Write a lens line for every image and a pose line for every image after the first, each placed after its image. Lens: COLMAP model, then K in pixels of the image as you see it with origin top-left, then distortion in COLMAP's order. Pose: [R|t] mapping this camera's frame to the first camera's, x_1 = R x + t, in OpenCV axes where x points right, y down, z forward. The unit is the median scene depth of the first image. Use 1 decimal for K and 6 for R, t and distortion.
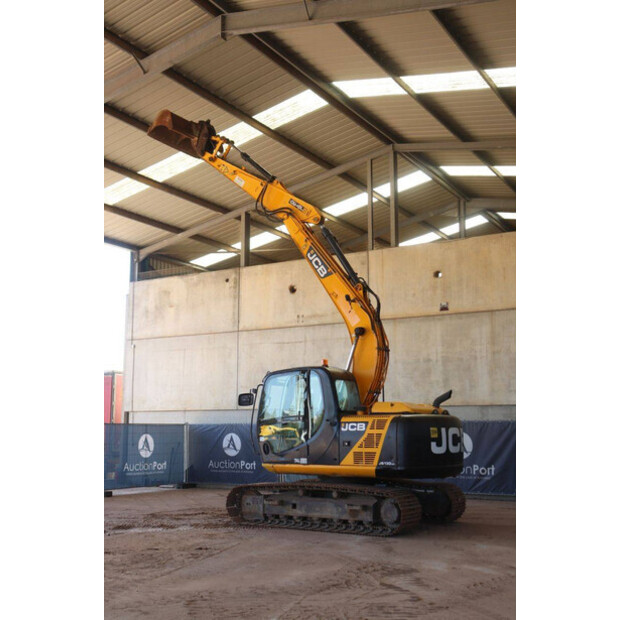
lens RADIAL K [[838.3, 0, 307.2], [0, 838.3, 310.1], [0, 0, 1]] dist [0.035566, 0.100800]
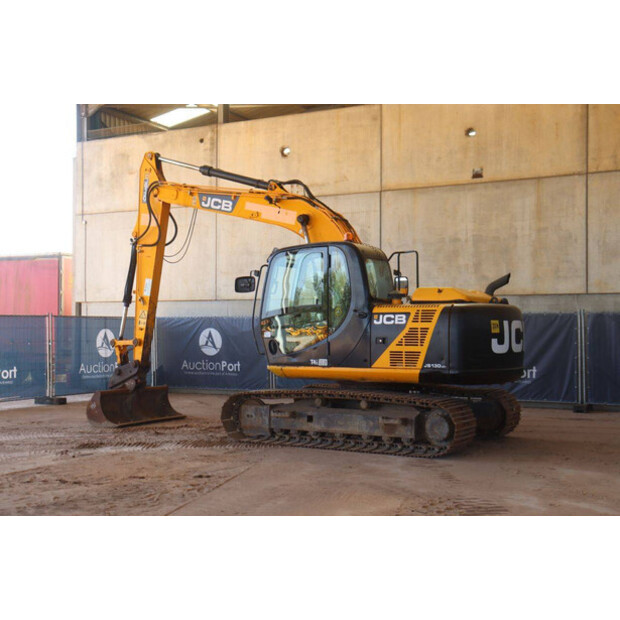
lens RADIAL K [[922.4, 0, 311.9], [0, 922.4, 318.3], [0, 0, 1]] dist [0.080880, 0.132331]
pose [[0.998751, 0.002400, 0.049898, -0.041315], [-0.009002, 0.991143, 0.132496, 0.018416], [-0.049138, -0.132779, 0.989927, 0.113120]]
